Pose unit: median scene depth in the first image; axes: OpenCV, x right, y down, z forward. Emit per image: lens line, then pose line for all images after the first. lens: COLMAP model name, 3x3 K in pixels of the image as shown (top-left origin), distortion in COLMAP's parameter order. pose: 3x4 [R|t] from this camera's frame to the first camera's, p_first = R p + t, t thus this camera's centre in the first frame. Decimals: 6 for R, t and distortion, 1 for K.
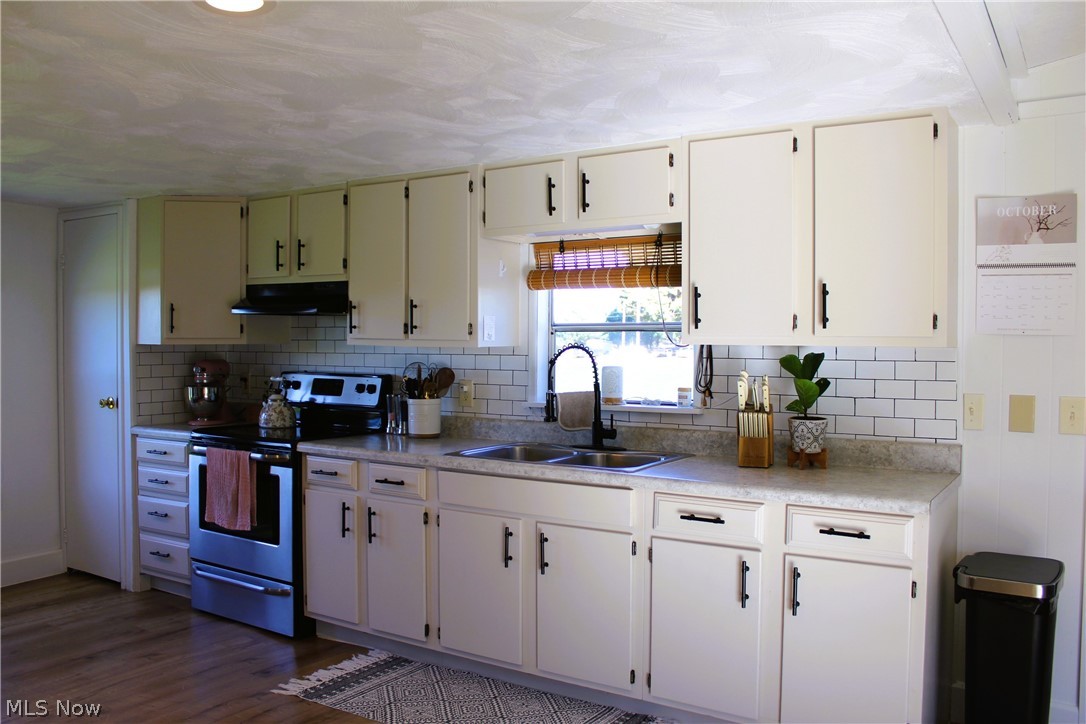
lens RADIAL K [[908.4, 0, 526.9], [0, 908.4, 359.6], [0, 0, 1]] dist [-0.163998, 0.166414]
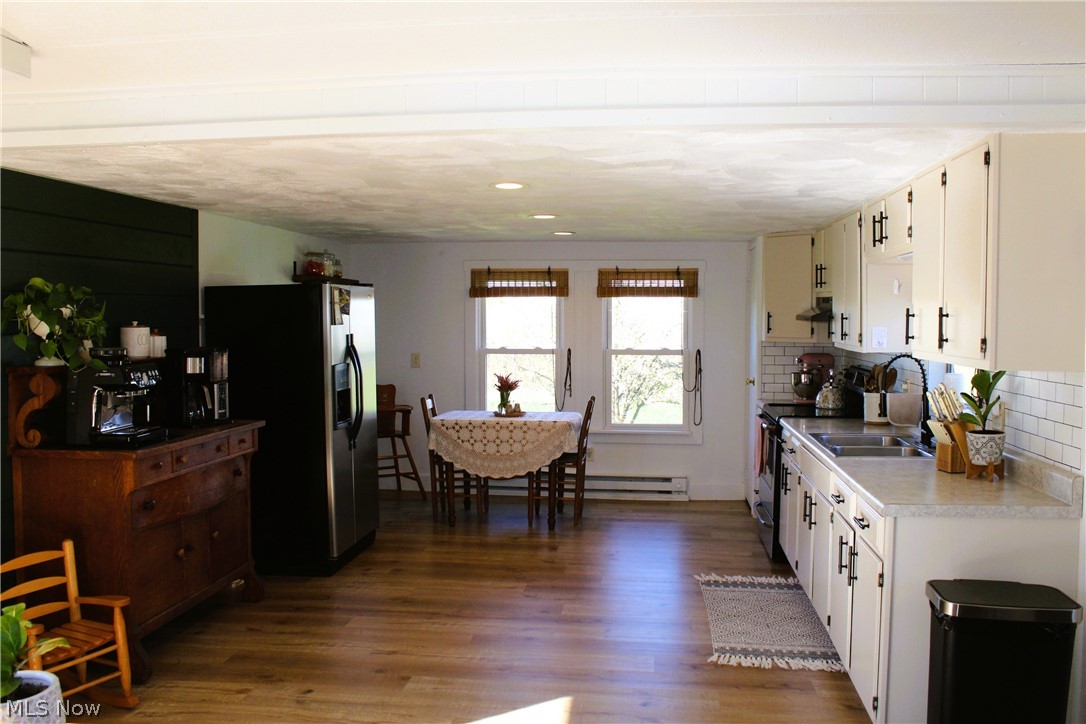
lens RADIAL K [[908.4, 0, 526.9], [0, 908.4, 359.6], [0, 0, 1]] dist [-0.163998, 0.166414]
pose [[0.451171, 0.041740, -0.891461, 0.850518], [-0.022071, 0.999122, 0.035611, -0.038438], [0.892164, 0.003608, 0.451697, 0.045861]]
